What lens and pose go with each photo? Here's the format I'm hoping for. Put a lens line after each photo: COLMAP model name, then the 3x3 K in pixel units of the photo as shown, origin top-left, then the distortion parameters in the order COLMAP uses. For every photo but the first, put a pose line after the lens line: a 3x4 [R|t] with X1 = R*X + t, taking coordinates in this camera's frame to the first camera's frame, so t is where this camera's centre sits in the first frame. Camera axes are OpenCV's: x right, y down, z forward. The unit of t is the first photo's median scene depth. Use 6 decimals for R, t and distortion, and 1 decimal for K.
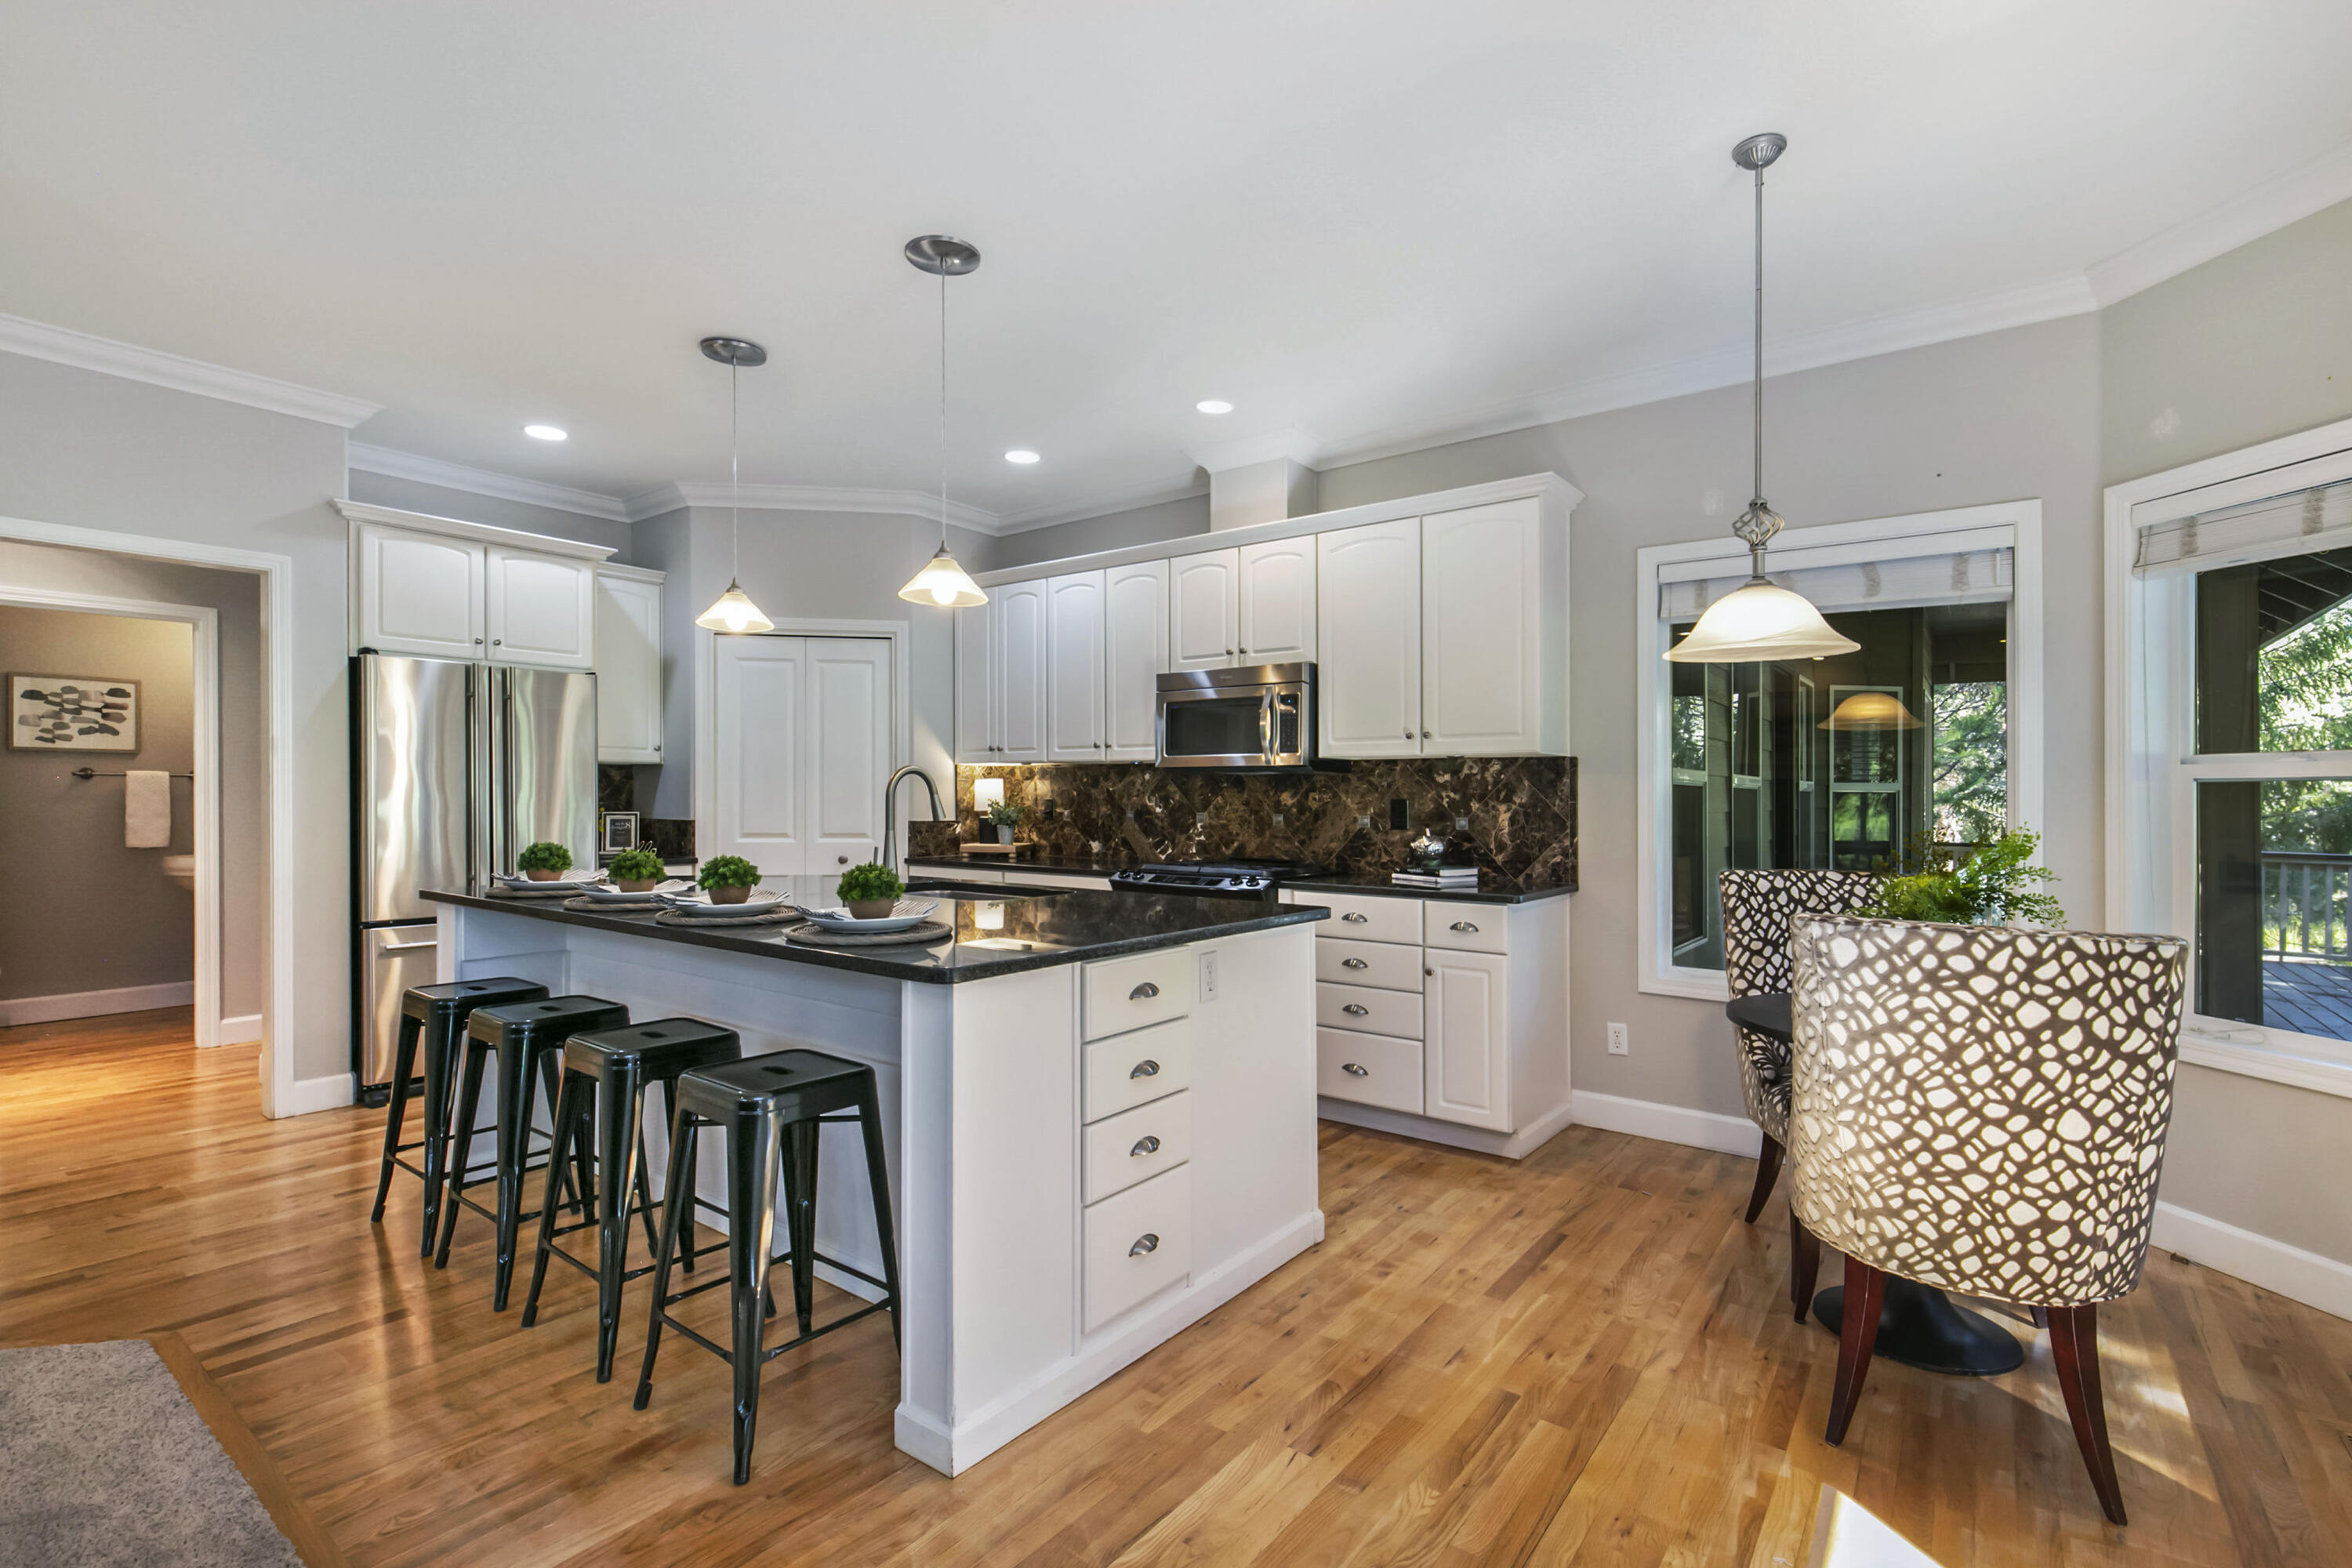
lens RADIAL K [[1097.0, 0, 1054.4], [0, 1097.0, 838.8], [0, 0, 1]] dist [0.003476, 0.000071]
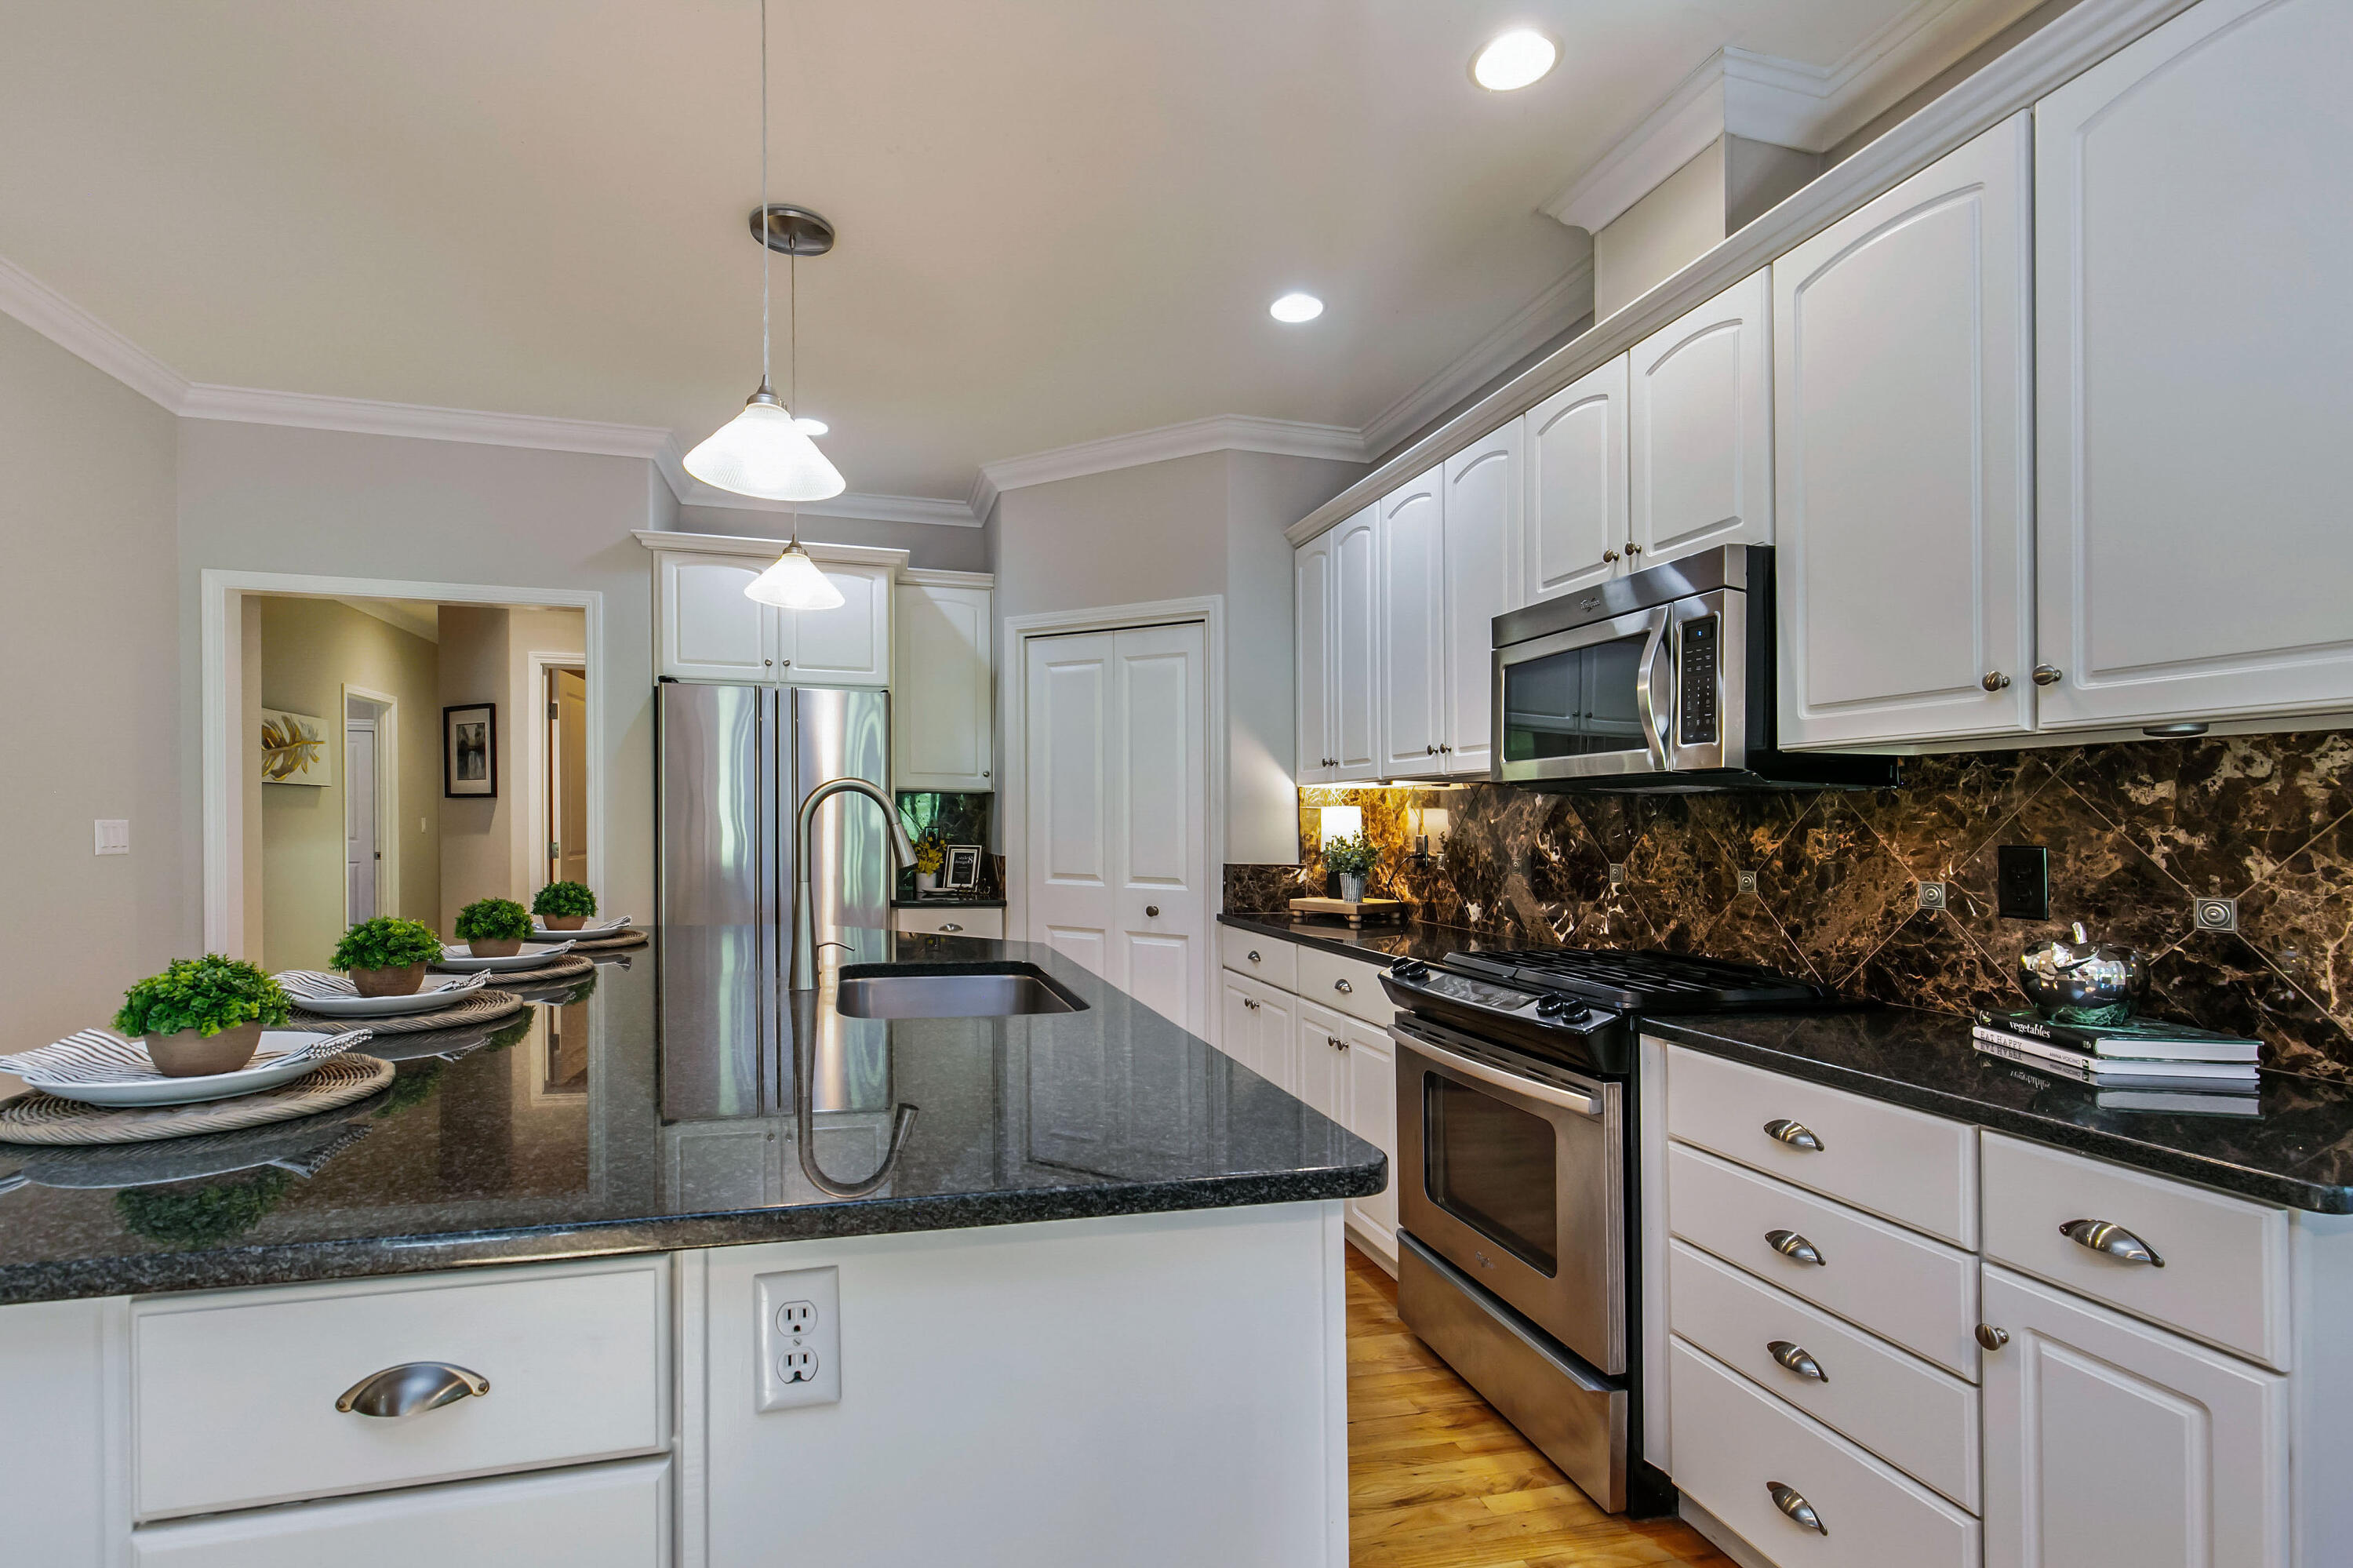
lens RADIAL K [[1032.6, 0, 1114.8], [0, 1032.6, 844.2], [0, 0, 1]] dist [0.000058, -0.000172]
pose [[0.820380, 0.016102, -0.571592, 0.254343], [-0.031448, 0.999361, -0.016984, -0.018915], [0.570953, 0.031909, 0.820362, 0.479838]]
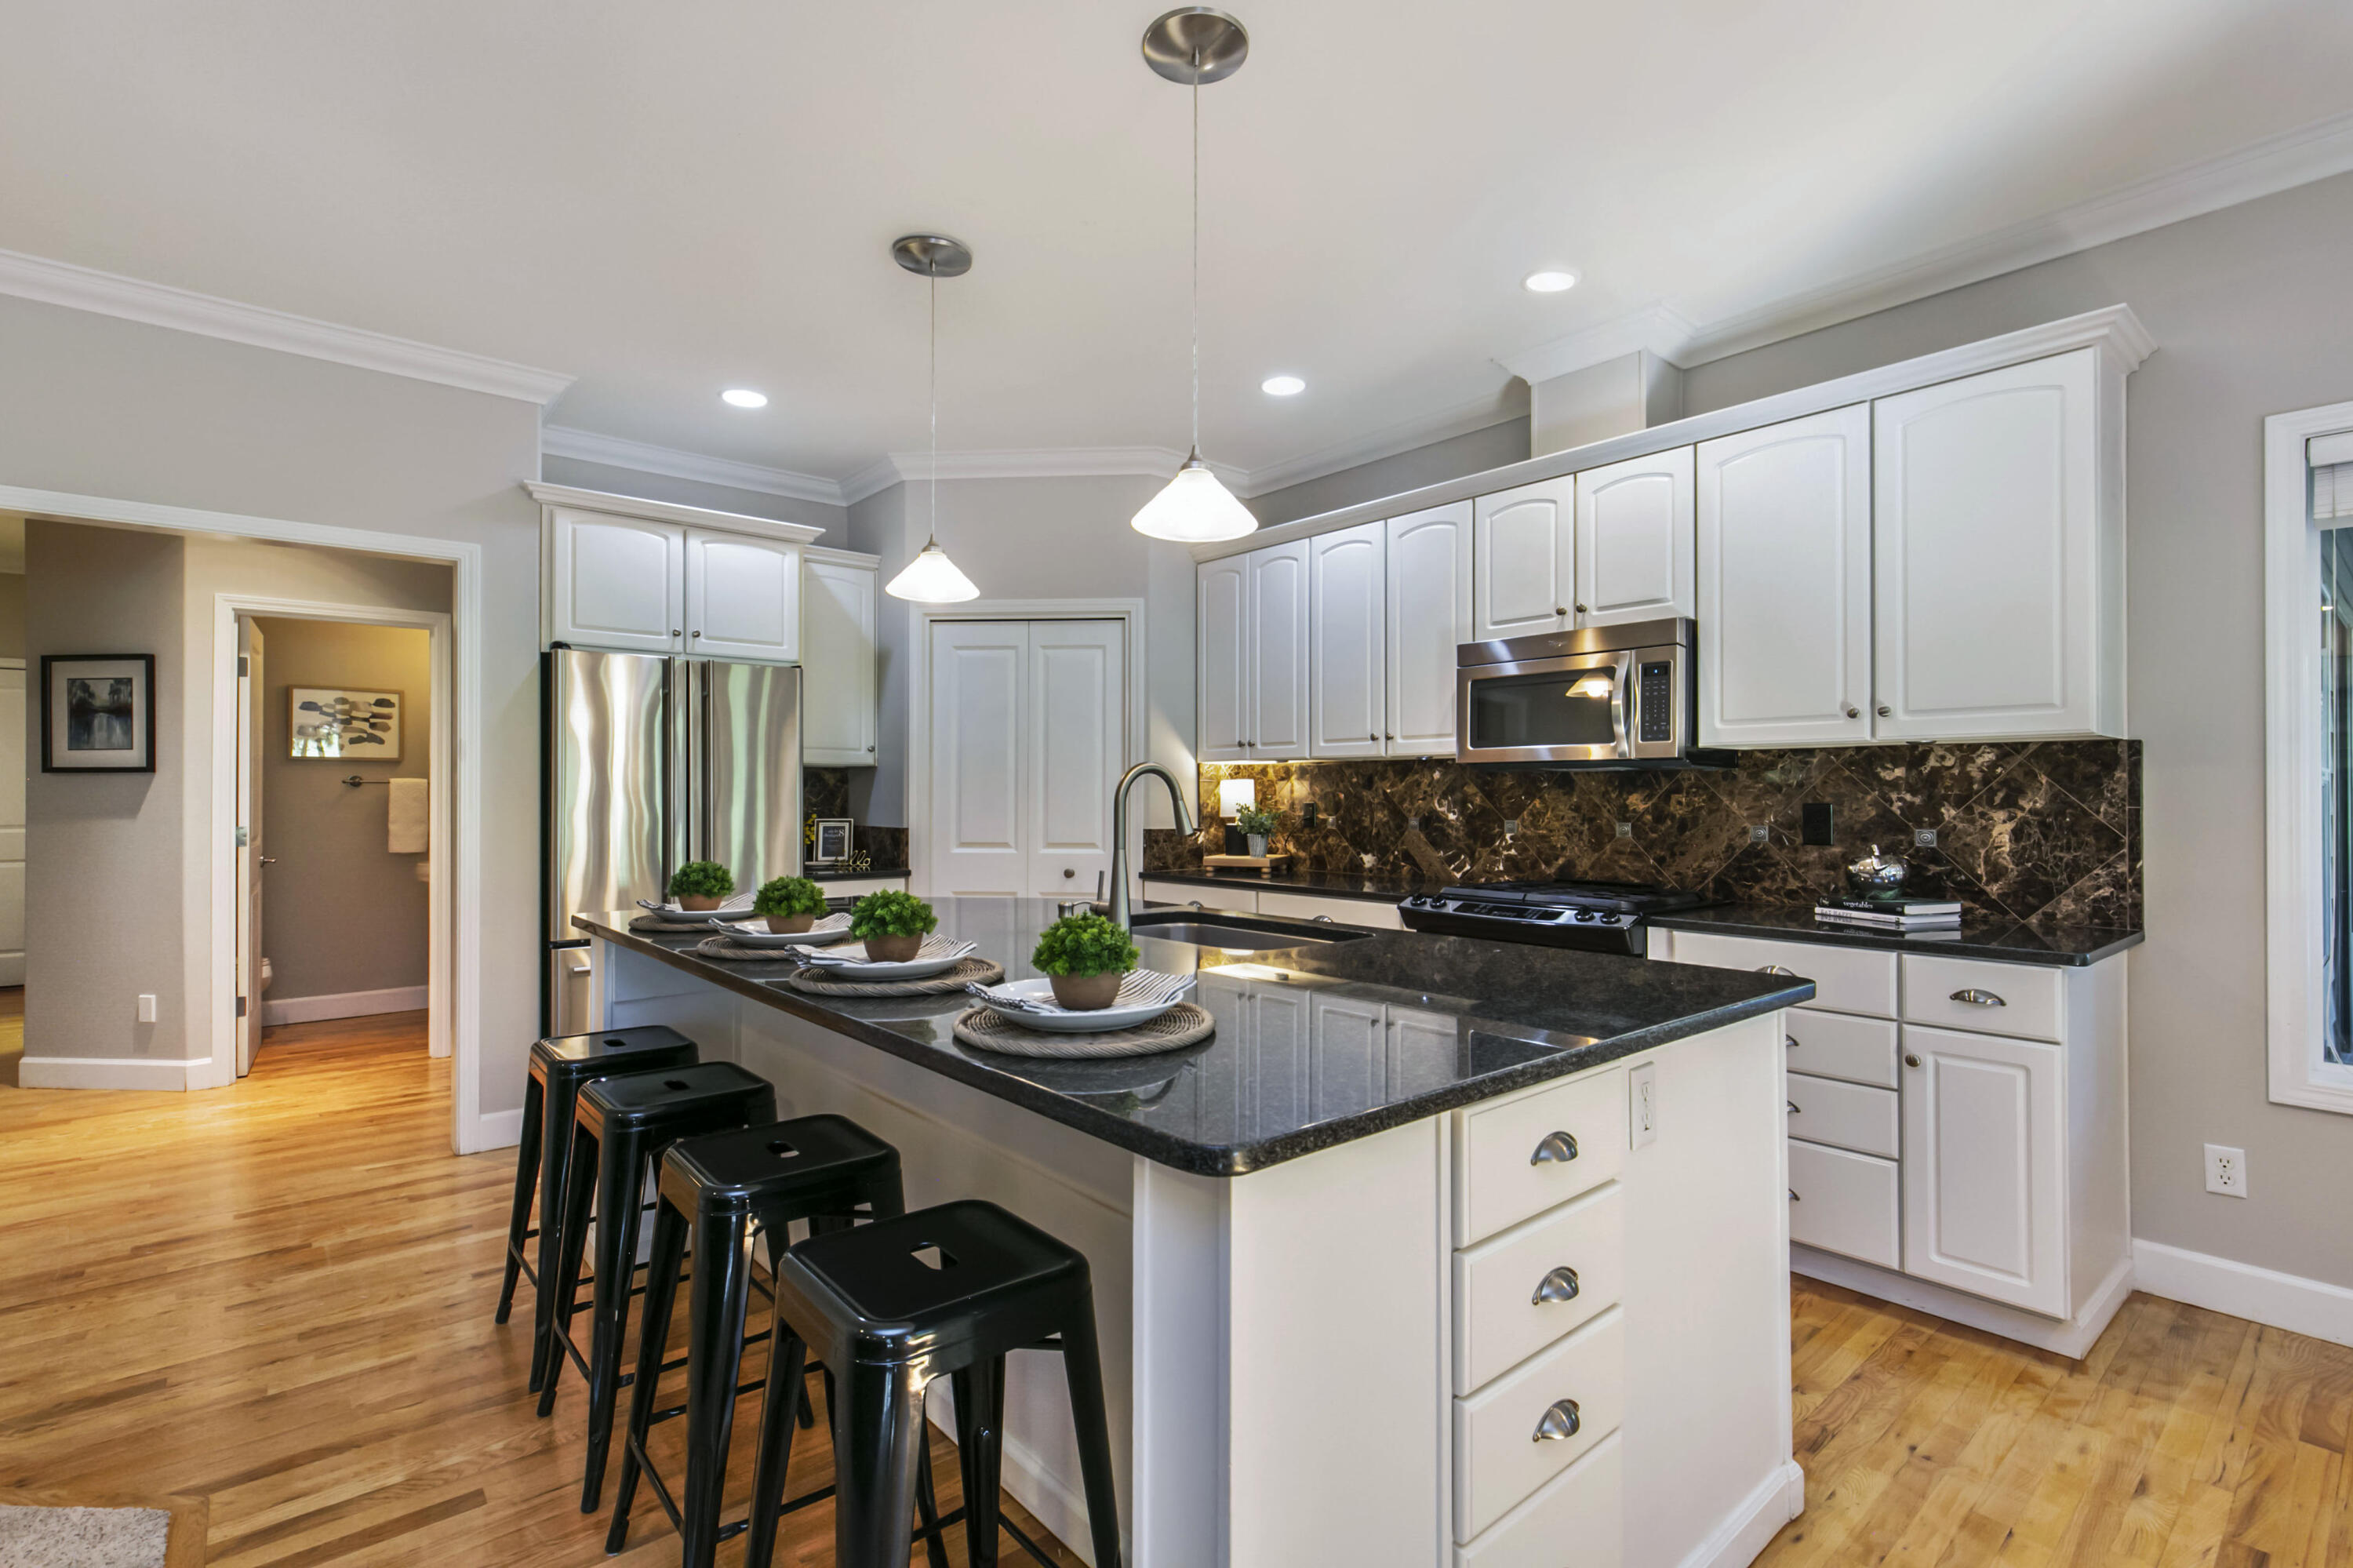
lens RADIAL K [[1037.8, 0, 1084.6], [0, 1037.8, 815.0], [0, 0, 1]] dist [0.001870, 0.000006]
pose [[0.982348, -0.001274, -0.187060, -0.032164], [-0.002668, 0.999780, -0.020819, -0.012535], [0.187045, 0.020951, 0.982128, 0.234986]]
